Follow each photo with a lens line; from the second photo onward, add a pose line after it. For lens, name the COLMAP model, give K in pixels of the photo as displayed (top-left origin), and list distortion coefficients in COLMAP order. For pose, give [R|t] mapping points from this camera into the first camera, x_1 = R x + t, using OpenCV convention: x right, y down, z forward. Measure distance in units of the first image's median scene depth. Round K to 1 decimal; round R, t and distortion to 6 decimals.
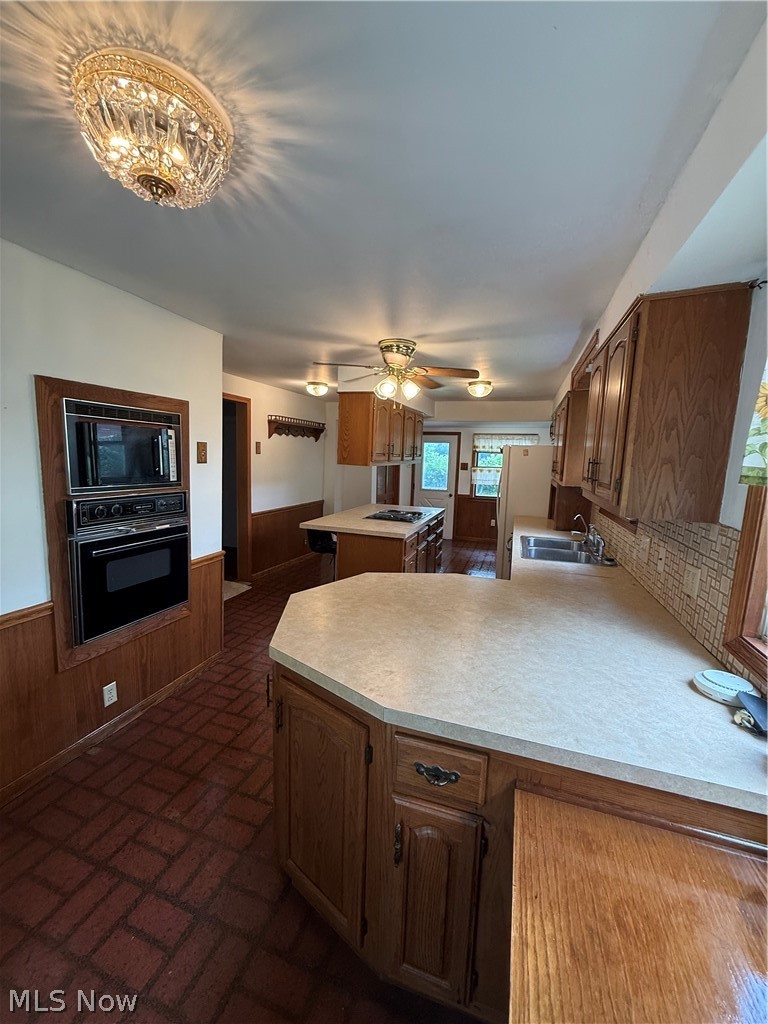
lens RADIAL K [[406.9, 0, 383.1], [0, 406.9, 512.0], [0, 0, 1]] dist [0.000807, 0.000103]
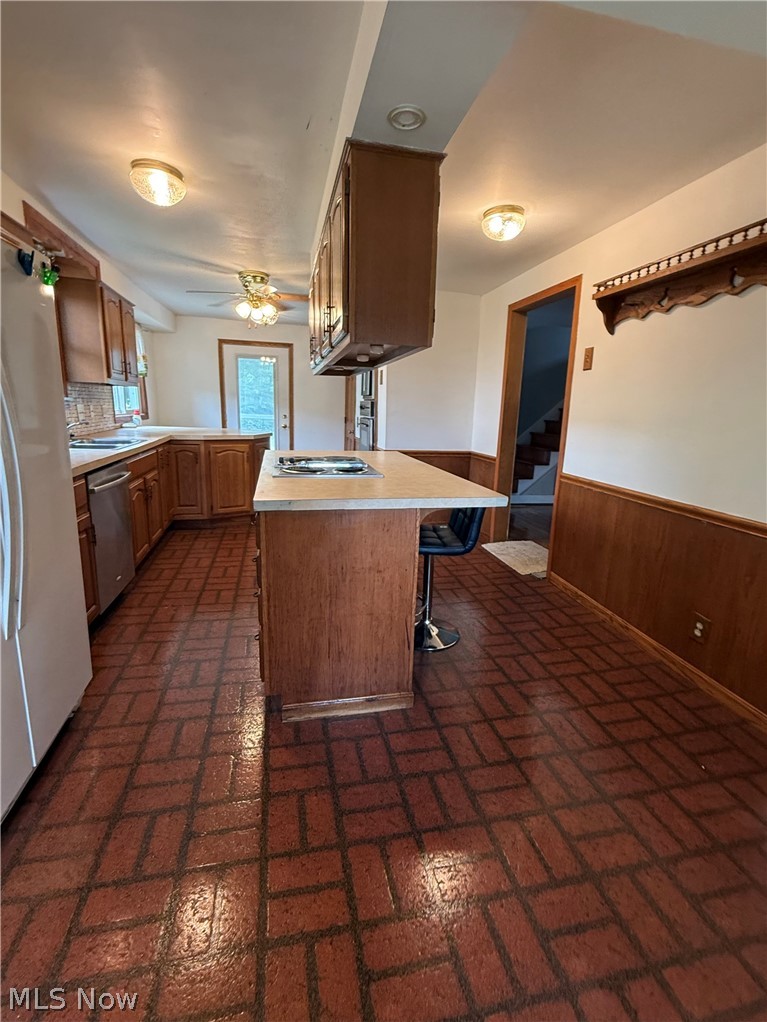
lens RADIAL K [[463.1, 0, 382.1], [0, 463.1, 508.9], [0, 0, 1]] dist [0.001029, -0.000406]
pose [[-0.856999, 0.055921, -0.512275, 0.264118], [-0.124494, 0.942181, 0.311121, -0.126818], [0.500054, 0.330405, -0.800486, 1.427574]]
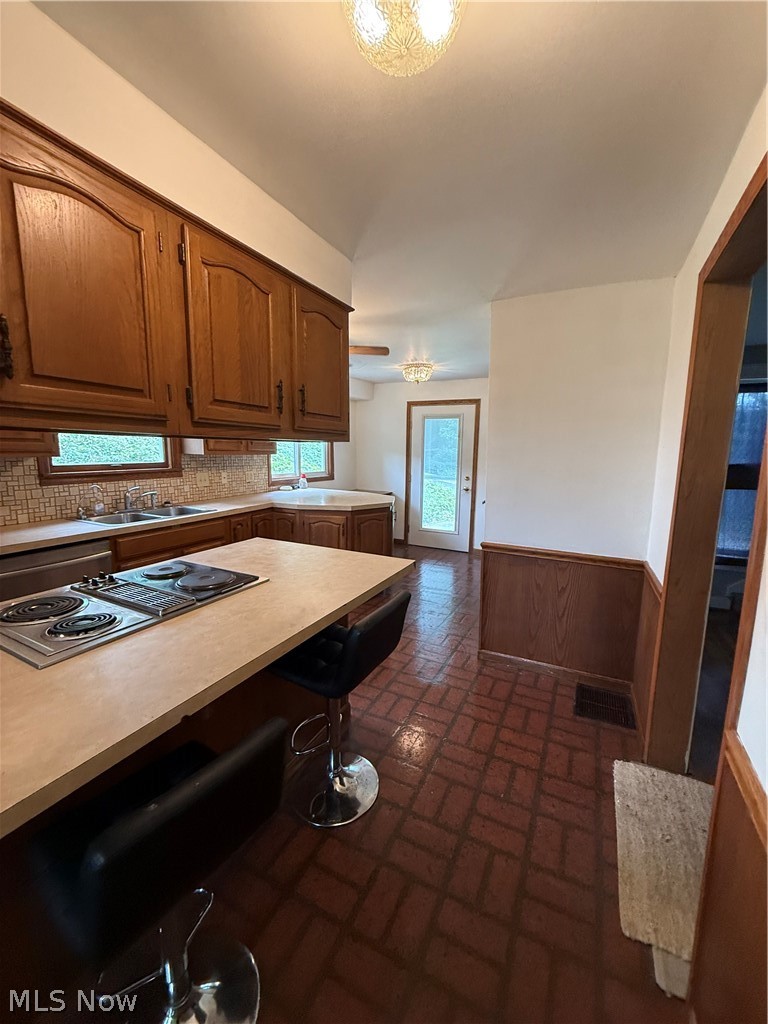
lens RADIAL K [[406.9, 0, 384.4], [0, 406.9, 507.2], [0, 0, 1]] dist [0.000807, 0.000103]
pose [[-0.986814, -0.066024, 0.147778, -0.190059], [-0.023453, 0.961711, 0.273061, -0.141795], [-0.160149, 0.265995, -0.950578, 1.165296]]
